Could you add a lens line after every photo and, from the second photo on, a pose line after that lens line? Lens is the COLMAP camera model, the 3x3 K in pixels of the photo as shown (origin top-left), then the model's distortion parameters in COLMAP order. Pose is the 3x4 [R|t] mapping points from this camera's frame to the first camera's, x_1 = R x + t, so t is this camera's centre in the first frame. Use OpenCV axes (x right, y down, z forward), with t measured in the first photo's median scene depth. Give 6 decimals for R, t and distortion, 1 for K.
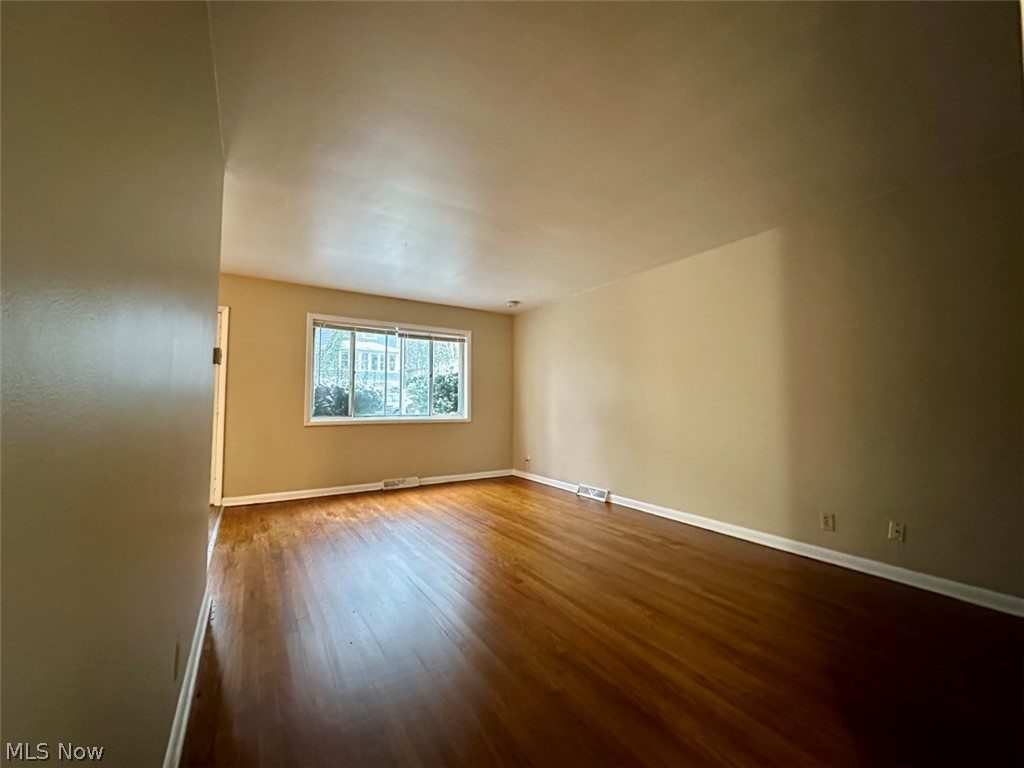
lens RADIAL K [[412.8, 0, 512.0], [0, 412.8, 384.0], [0, 0, 1]] dist [0.000914, 0.000050]
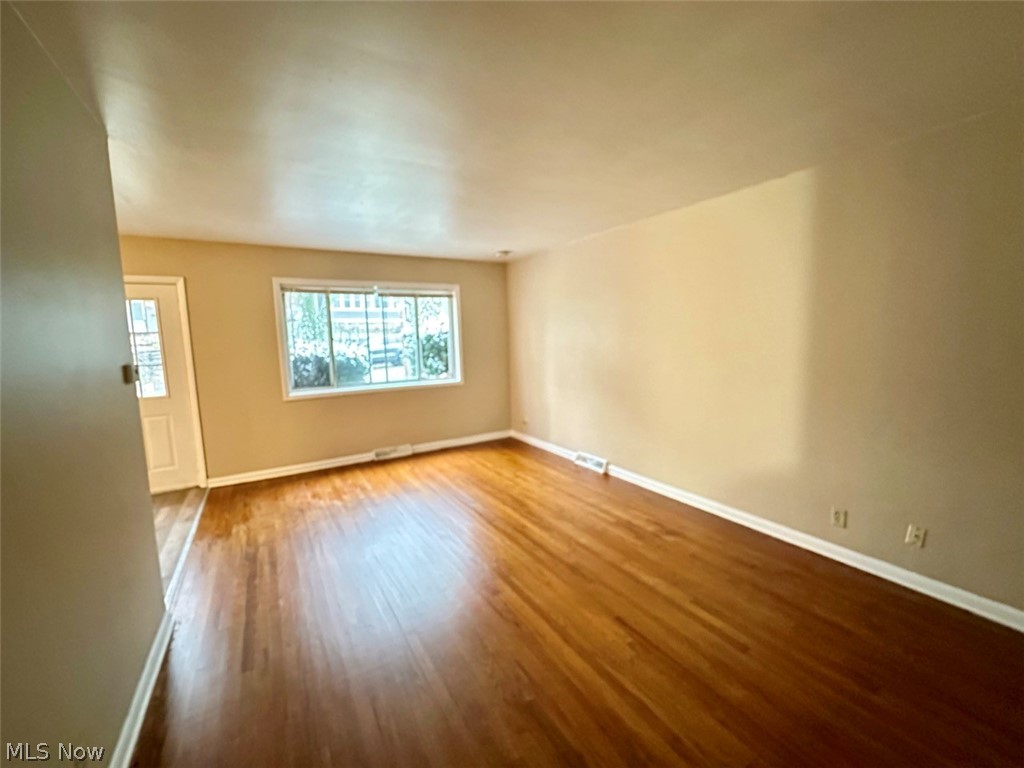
lens RADIAL K [[419.6, 0, 512.0], [0, 419.6, 384.0], [0, 0, 1]] dist [-0.003384, -0.000112]
pose [[0.999063, -0.026899, -0.033907, 0.056915], [0.032201, 0.985426, 0.167031, -0.086174], [0.028920, -0.167966, 0.985368, 0.081098]]
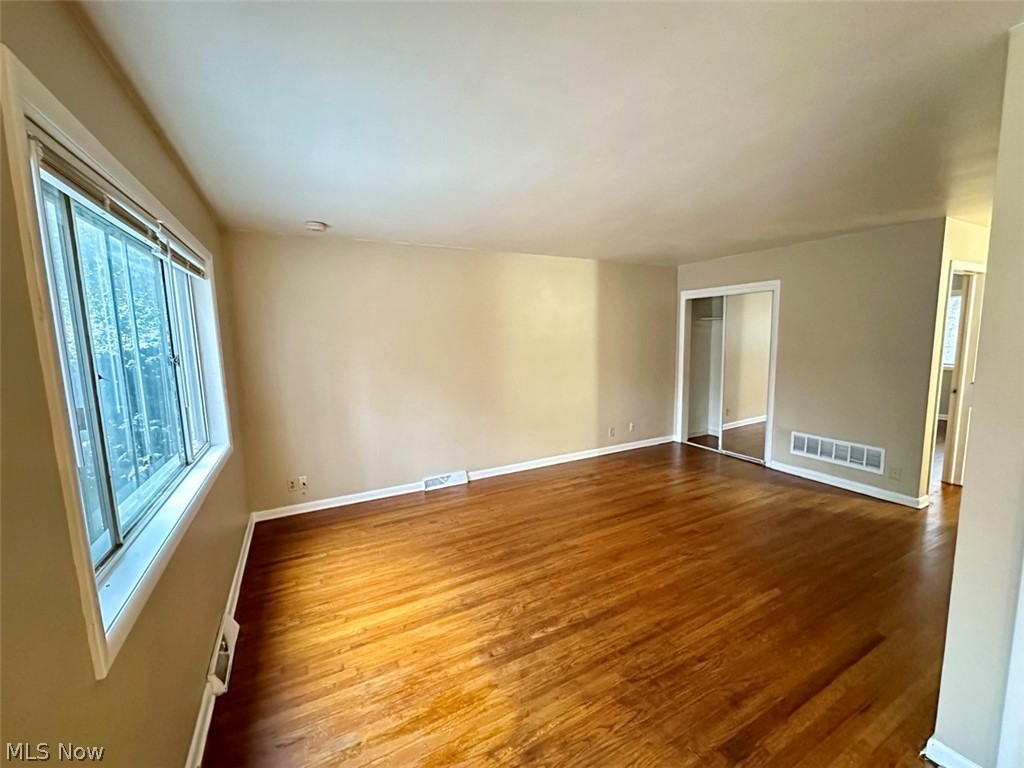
lens RADIAL K [[412.8, 0, 512.0], [0, 412.8, 384.0], [0, 0, 1]] dist [0.000914, 0.000050]
pose [[0.083055, -0.124932, 0.988683, -0.716602], [-0.026170, 0.991495, 0.127486, -0.070738], [-0.996201, -0.036462, 0.079079, 0.857230]]
